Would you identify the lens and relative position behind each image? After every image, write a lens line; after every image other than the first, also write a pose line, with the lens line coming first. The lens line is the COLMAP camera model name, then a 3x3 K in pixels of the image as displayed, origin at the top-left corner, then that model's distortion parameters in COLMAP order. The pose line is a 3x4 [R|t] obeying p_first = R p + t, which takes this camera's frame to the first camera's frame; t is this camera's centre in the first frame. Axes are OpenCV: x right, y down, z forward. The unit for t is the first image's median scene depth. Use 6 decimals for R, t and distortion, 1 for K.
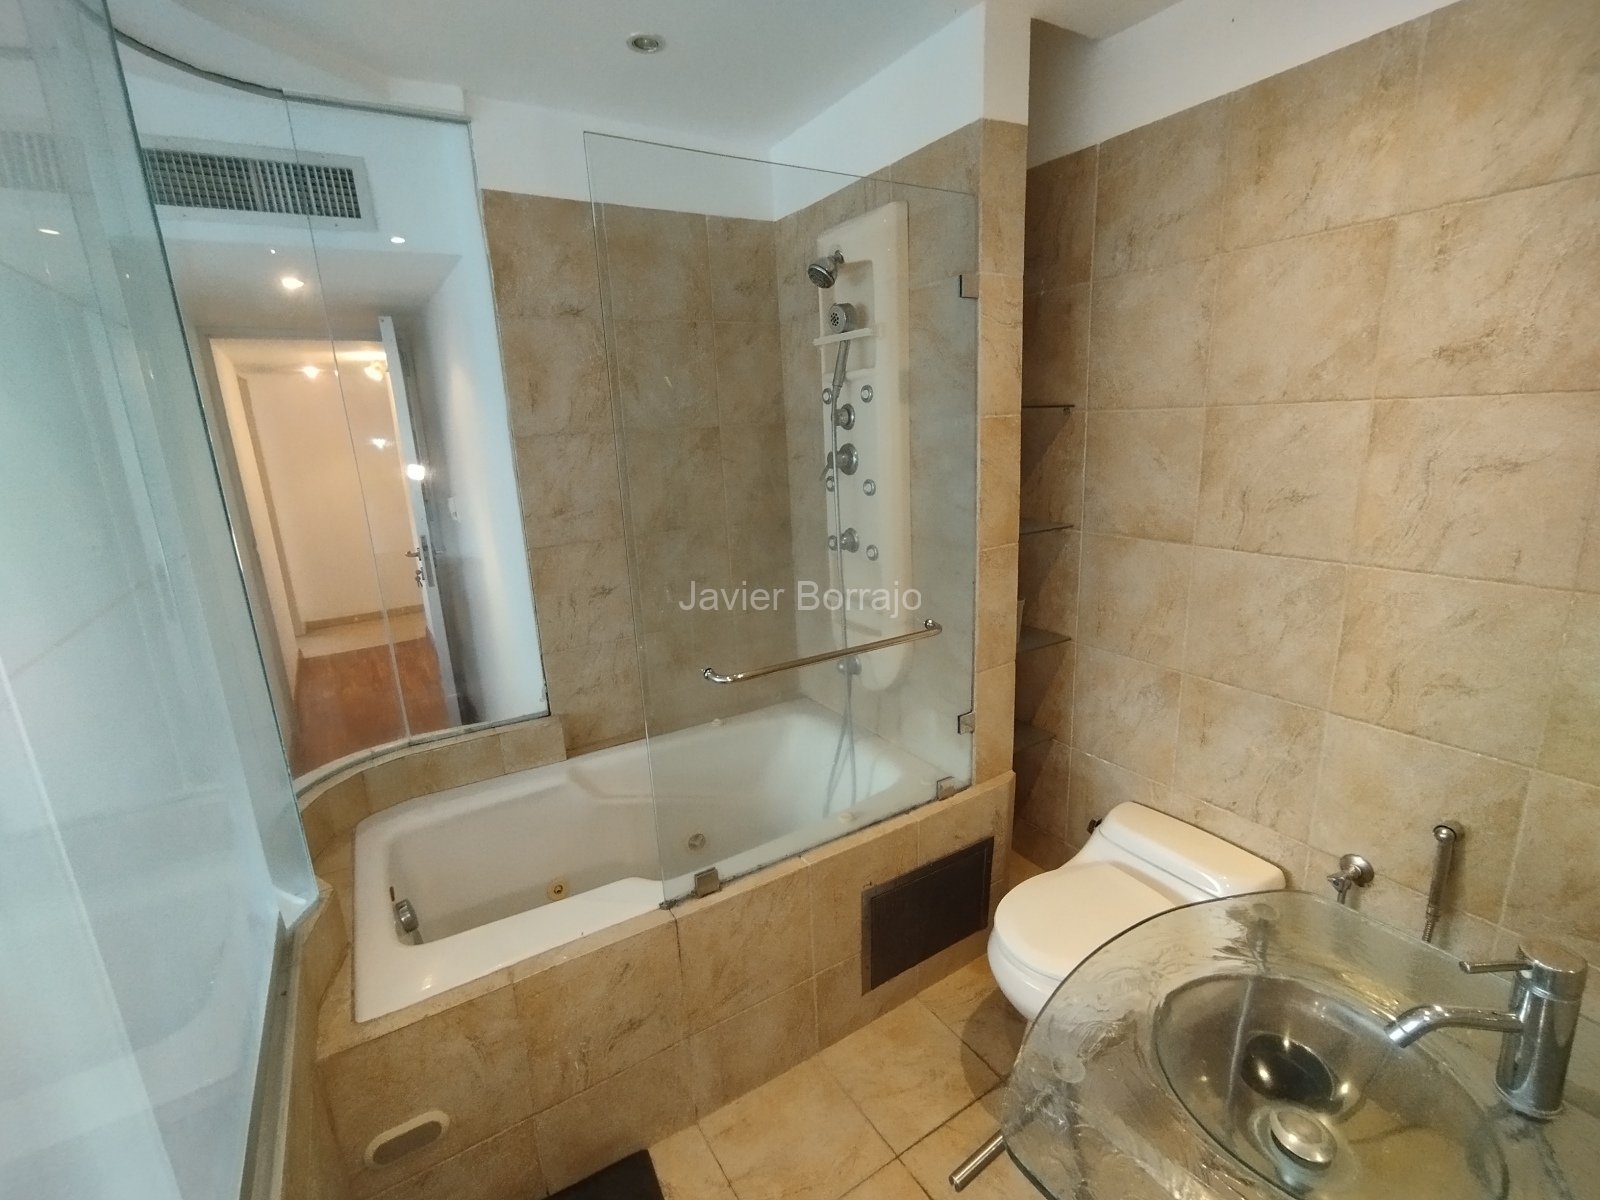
lens RADIAL K [[731.7, 0, 805.5], [0, 731.7, 603.1], [0, 0, 1]] dist [-0.015300, 0.012476]
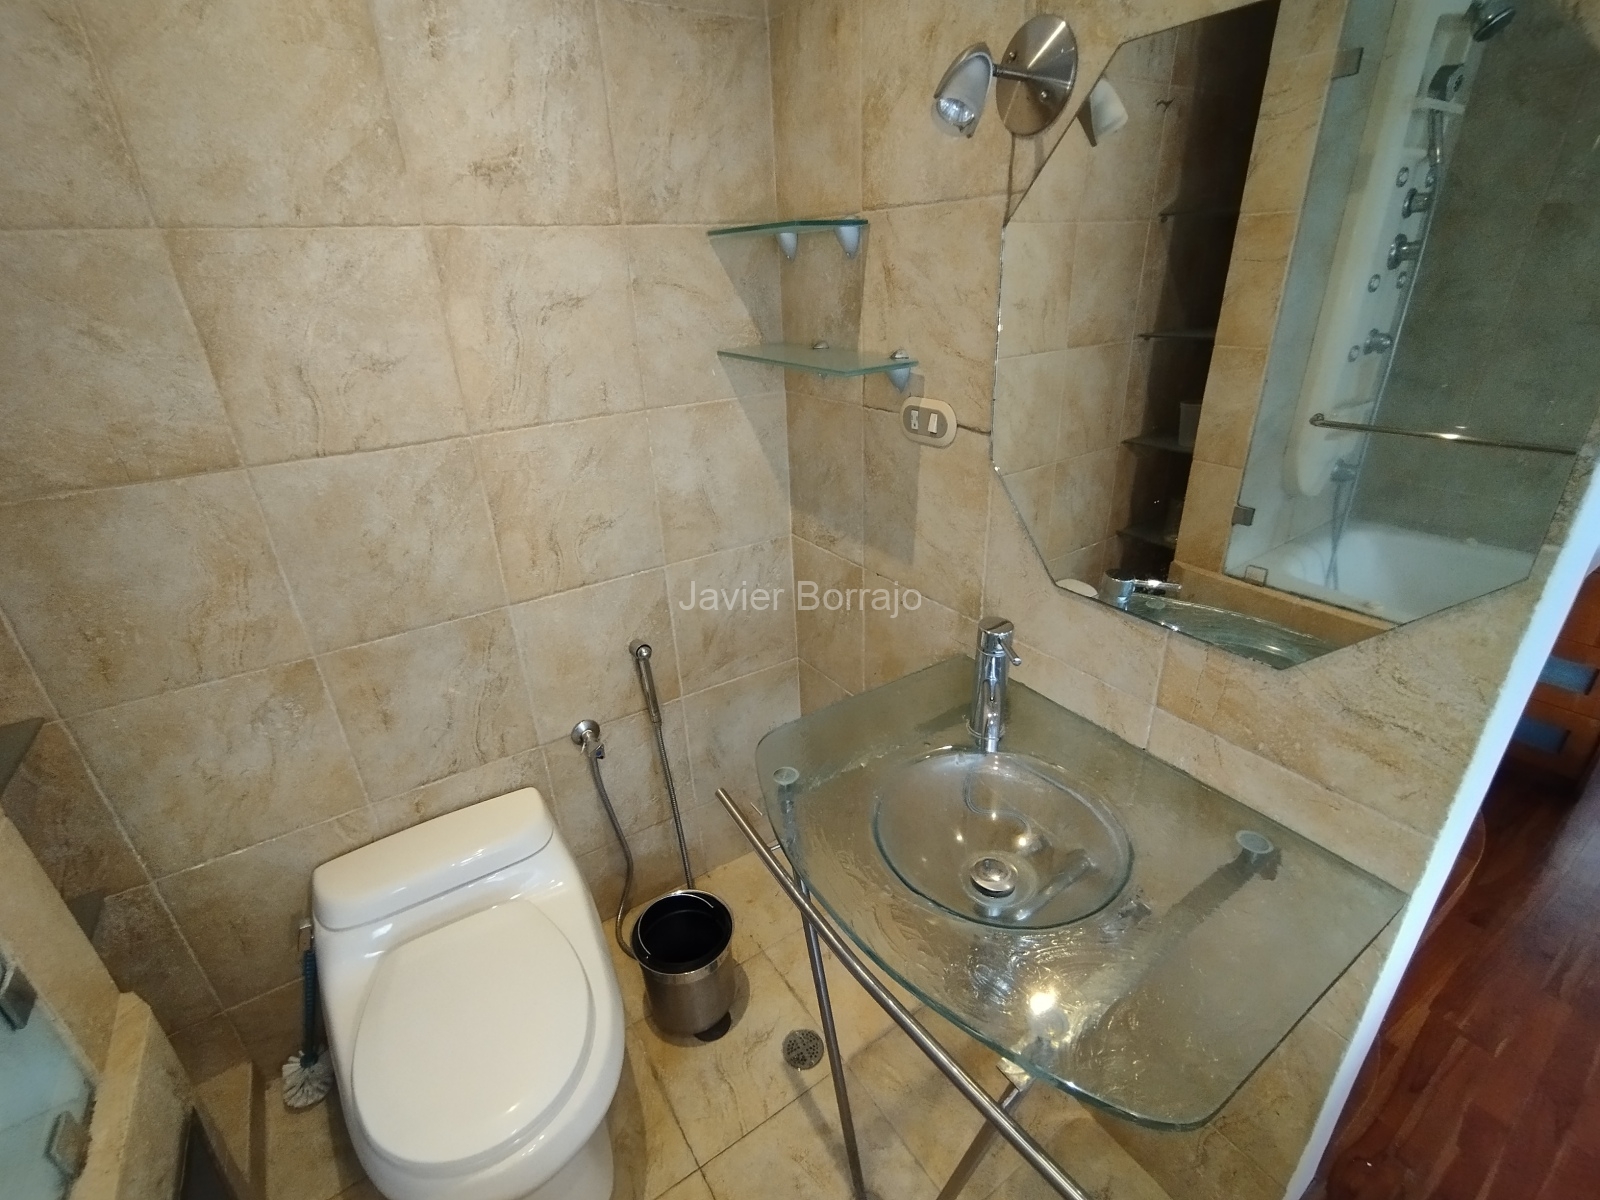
lens RADIAL K [[731.7, 0, 800.7], [0, 731.7, 607.5], [0, 0, 1]] dist [-0.015300, 0.012476]
pose [[-0.023264, -0.382510, 0.923658, -0.111145], [0.283253, 0.883527, 0.373025, -0.075319], [-0.958763, 0.270307, 0.087792, 0.542811]]
